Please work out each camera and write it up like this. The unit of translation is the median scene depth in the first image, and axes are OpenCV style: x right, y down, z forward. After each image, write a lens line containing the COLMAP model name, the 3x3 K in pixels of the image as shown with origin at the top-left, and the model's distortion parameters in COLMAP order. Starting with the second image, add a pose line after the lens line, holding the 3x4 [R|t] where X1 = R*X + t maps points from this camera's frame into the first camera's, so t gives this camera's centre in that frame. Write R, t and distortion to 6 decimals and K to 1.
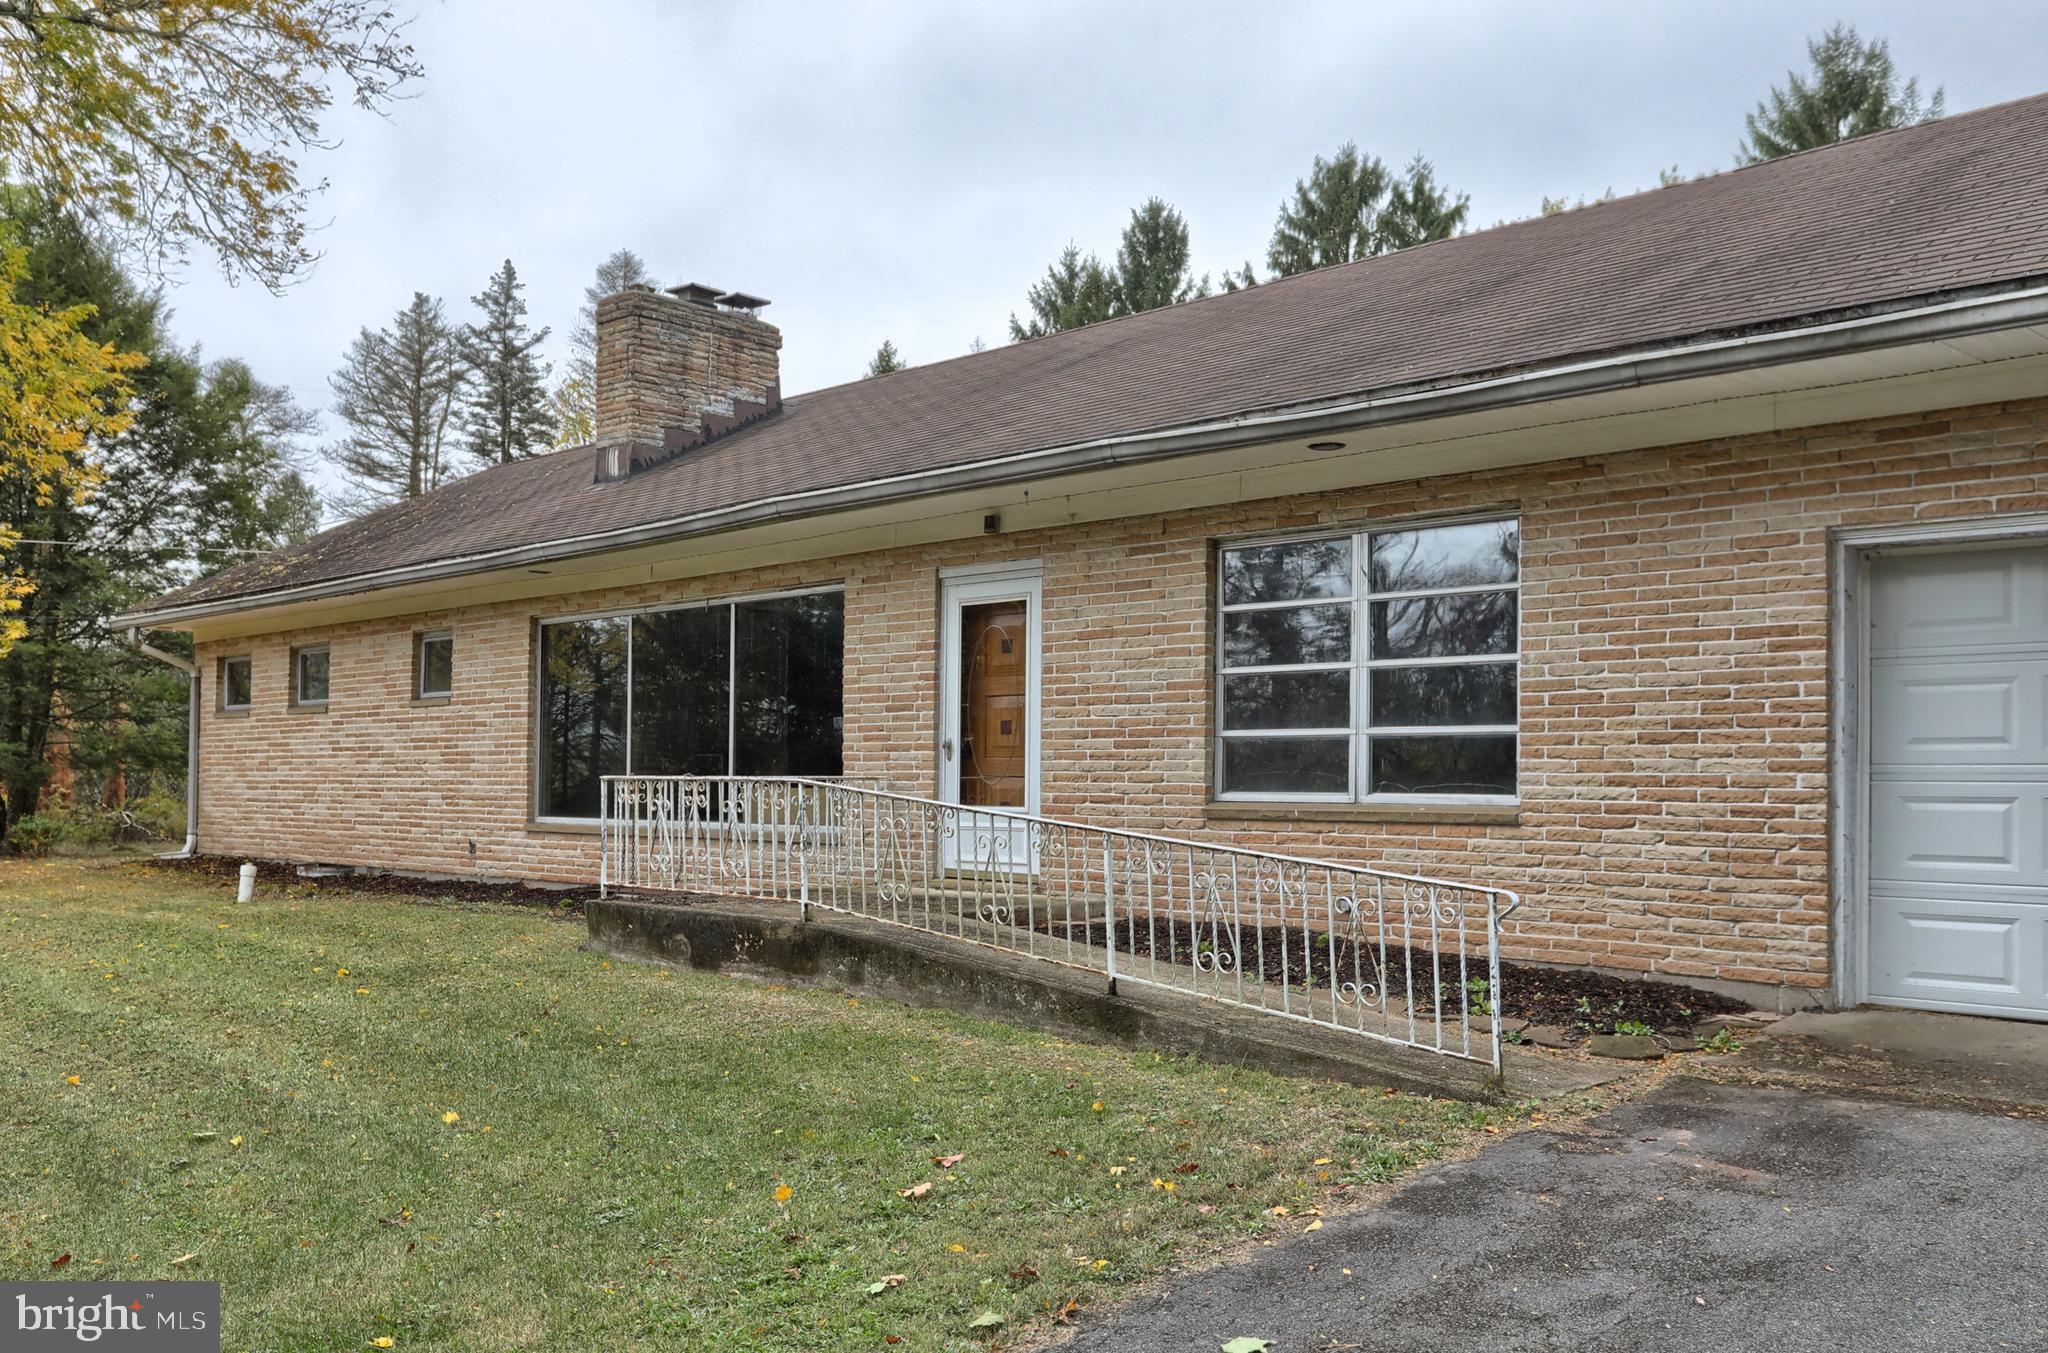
lens RADIAL K [[1688.1, 0, 1025.7], [0, 1688.1, 707.8], [0, 0, 1]] dist [0.038451, -0.000664]
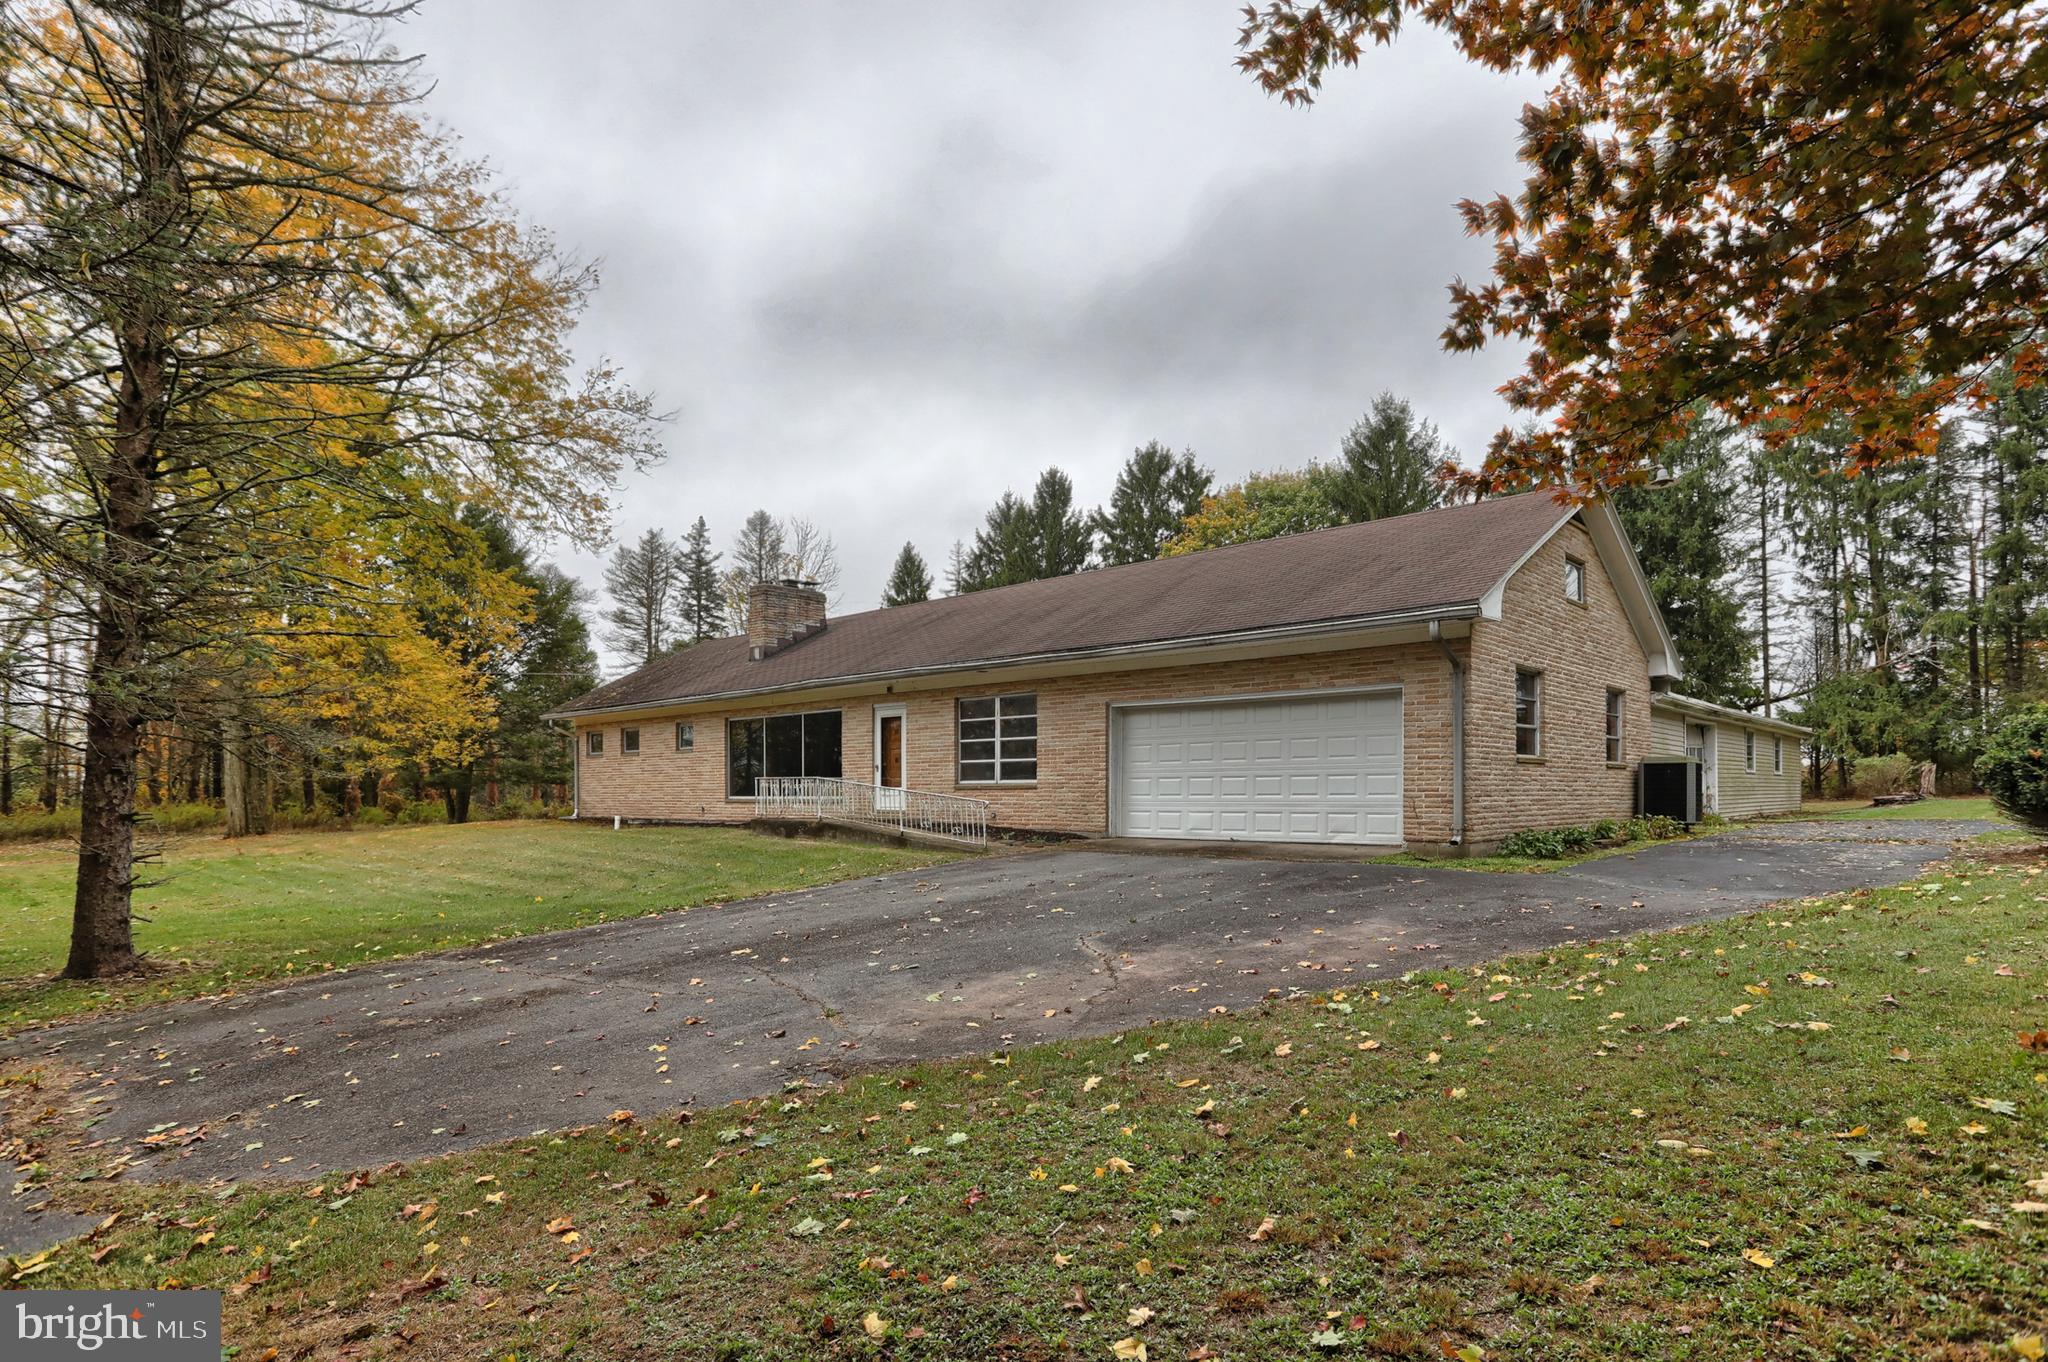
lens RADIAL K [[1065.9, 0, 1056.4], [0, 1065.9, 771.0], [0, 0, 1]] dist [-0.032042, 0.022107]
pose [[0.999358, -0.011141, 0.034049, 0.086677], [0.010249, 0.999602, 0.026282, -0.006319], [-0.034328, -0.025916, 0.999075, -0.356840]]
